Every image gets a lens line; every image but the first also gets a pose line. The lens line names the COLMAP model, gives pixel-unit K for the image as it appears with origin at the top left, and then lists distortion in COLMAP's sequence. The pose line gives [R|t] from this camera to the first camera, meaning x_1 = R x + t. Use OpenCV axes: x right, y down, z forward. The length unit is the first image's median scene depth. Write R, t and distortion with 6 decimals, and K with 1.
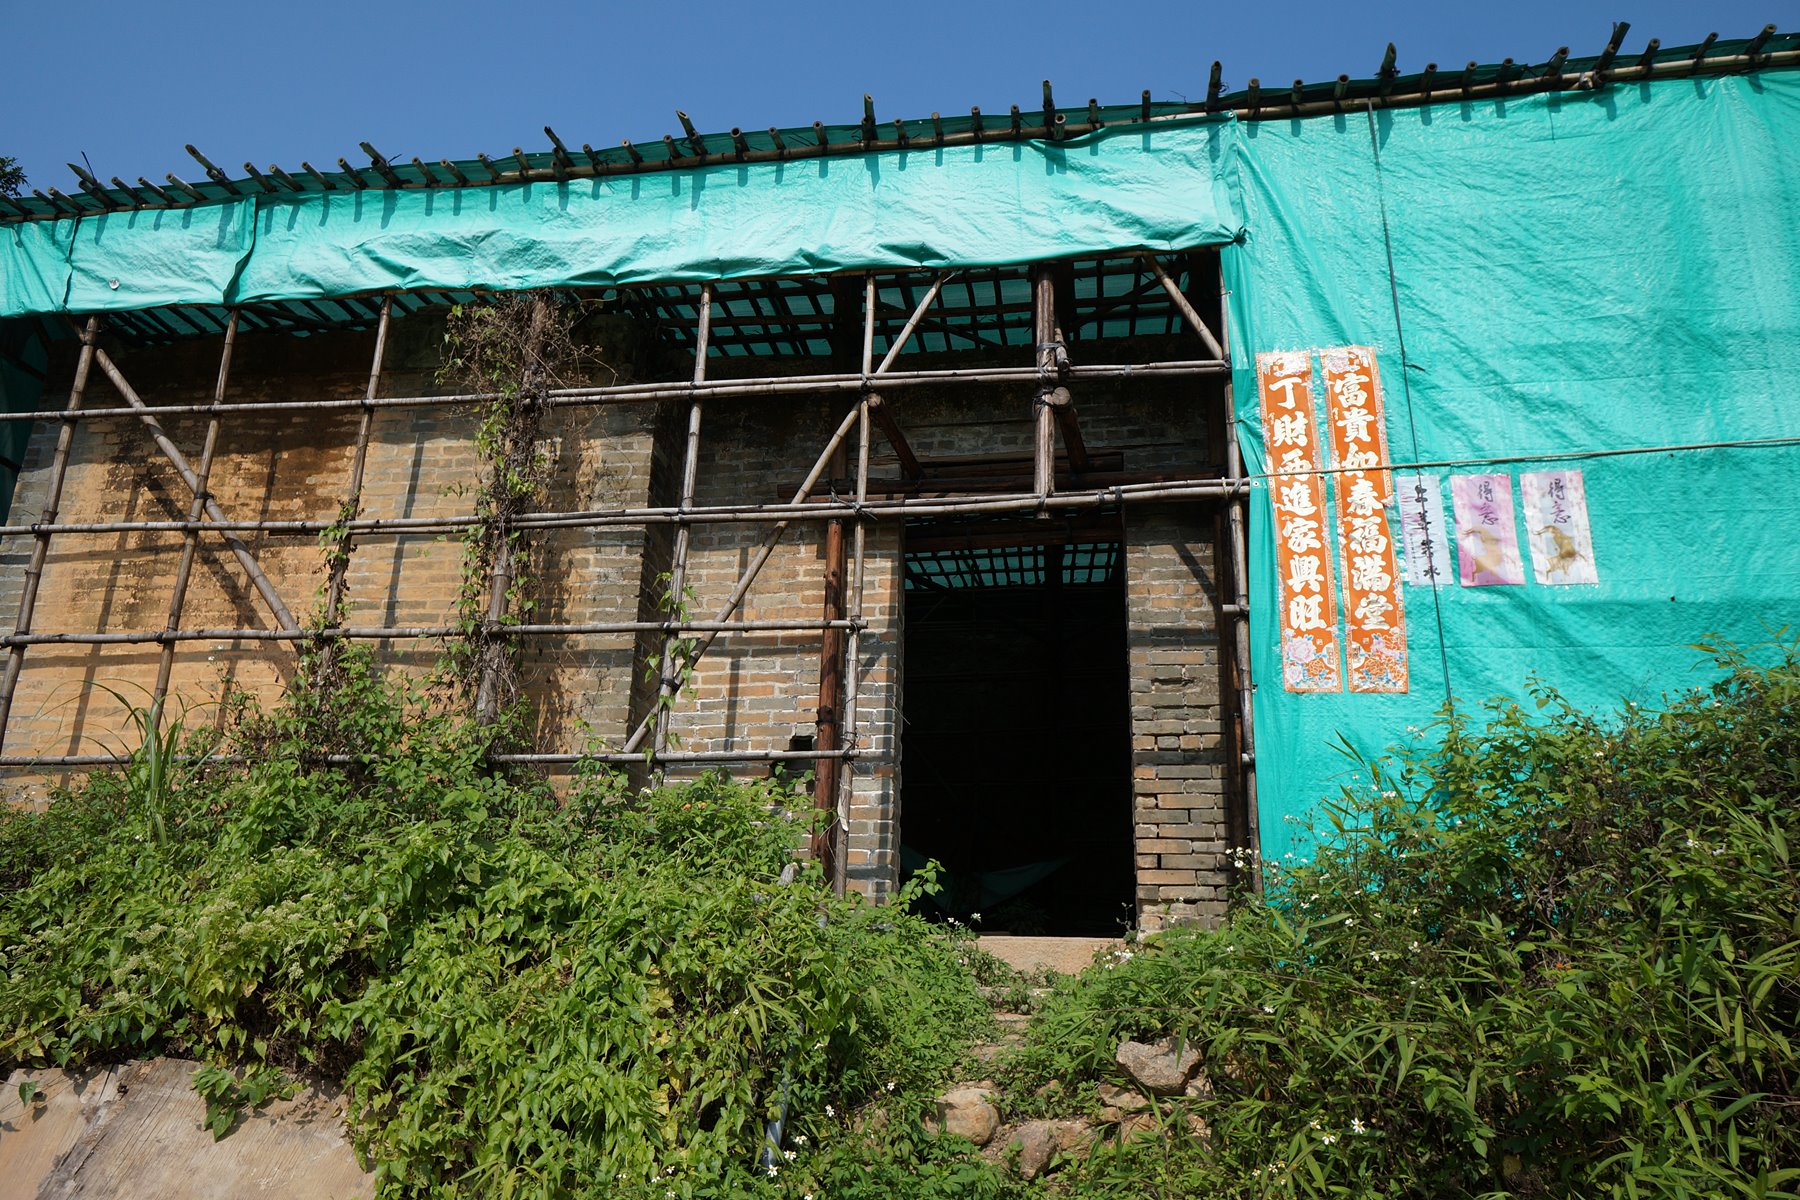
lens RADIAL K [[1226.5, 0, 899.6], [0, 1226.5, 590.5], [0, 0, 1]] dist [-0.009608, 0.001304]
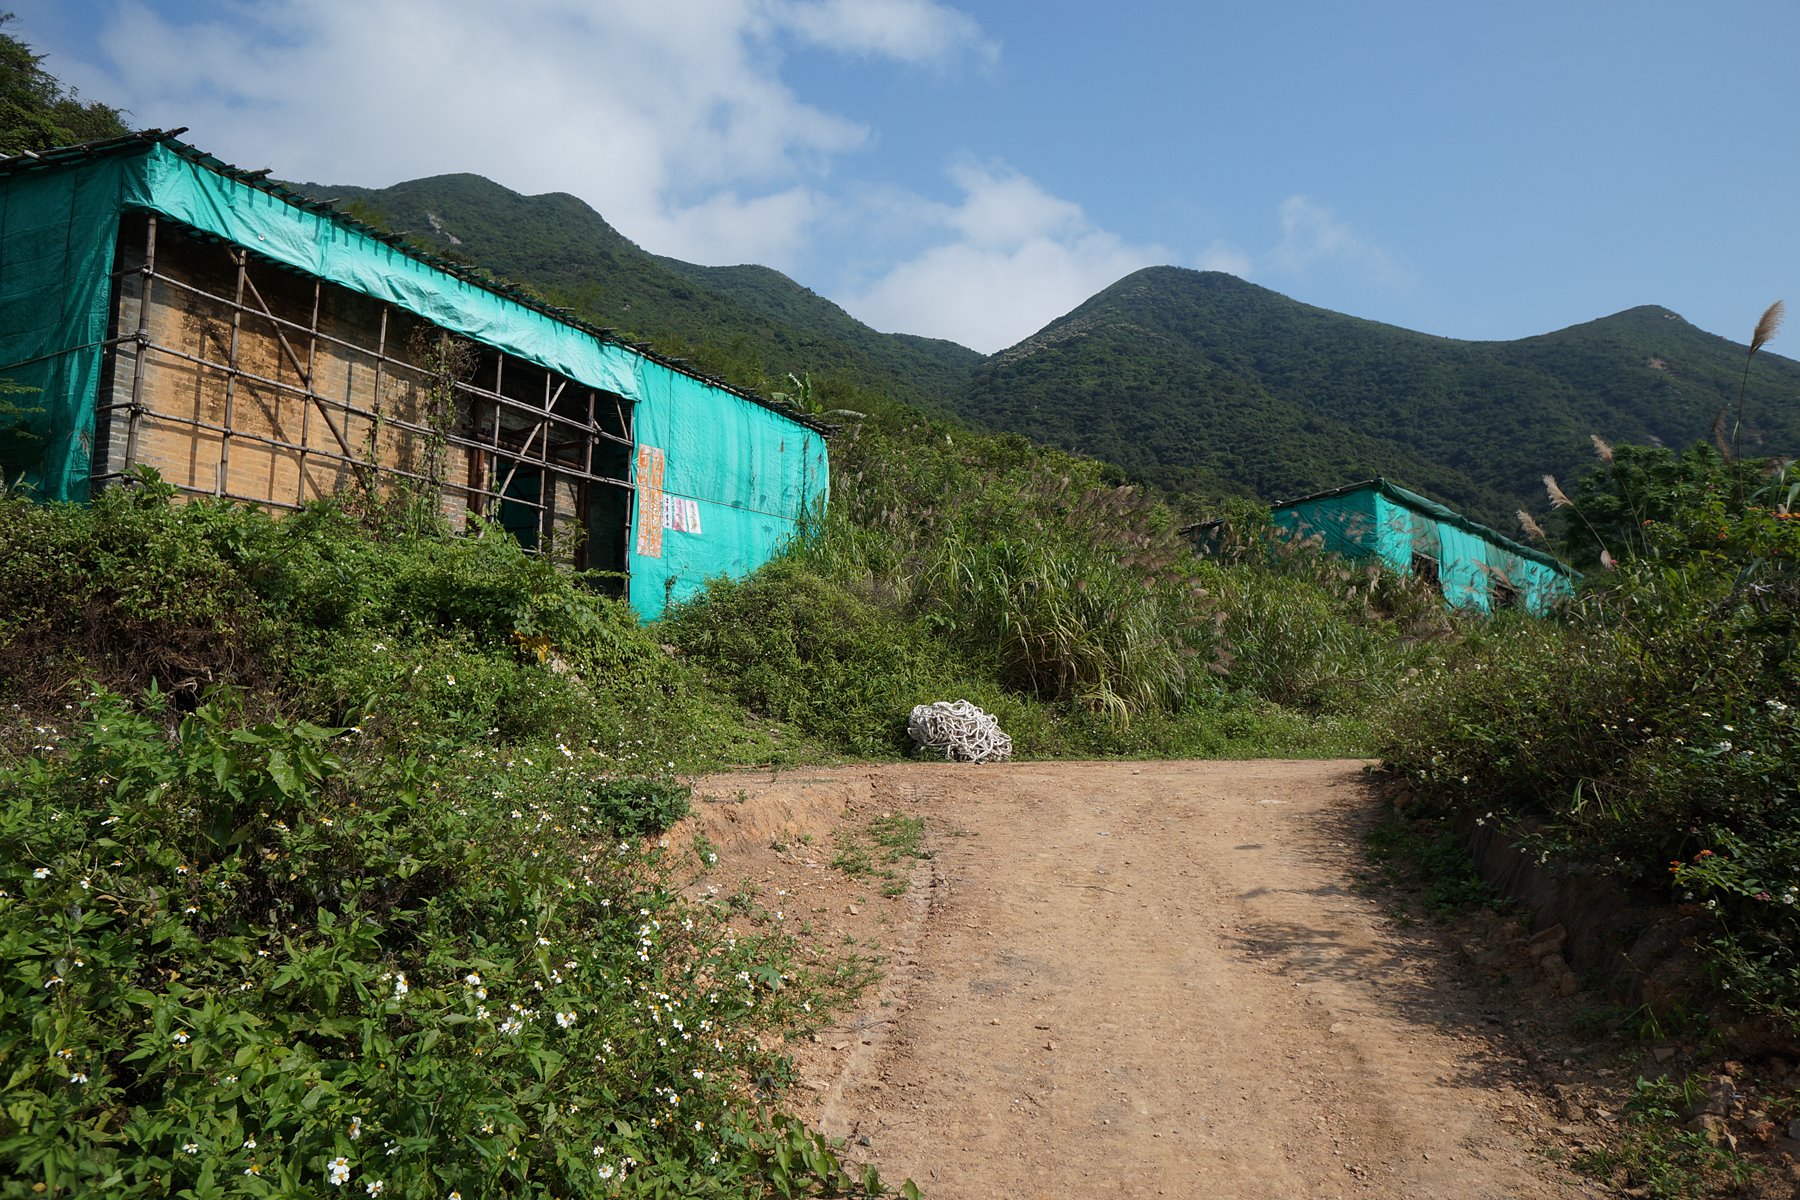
lens RADIAL K [[1226.5, 0, 899.8], [0, 1226.5, 600.6], [0, 0, 1]] dist [-0.009608, 0.001304]
pose [[0.307419, 0.083553, 0.947899, -2.040802], [-0.291192, 0.956611, 0.010117, -0.029431], [-0.905925, -0.279131, 0.318410, -0.592093]]
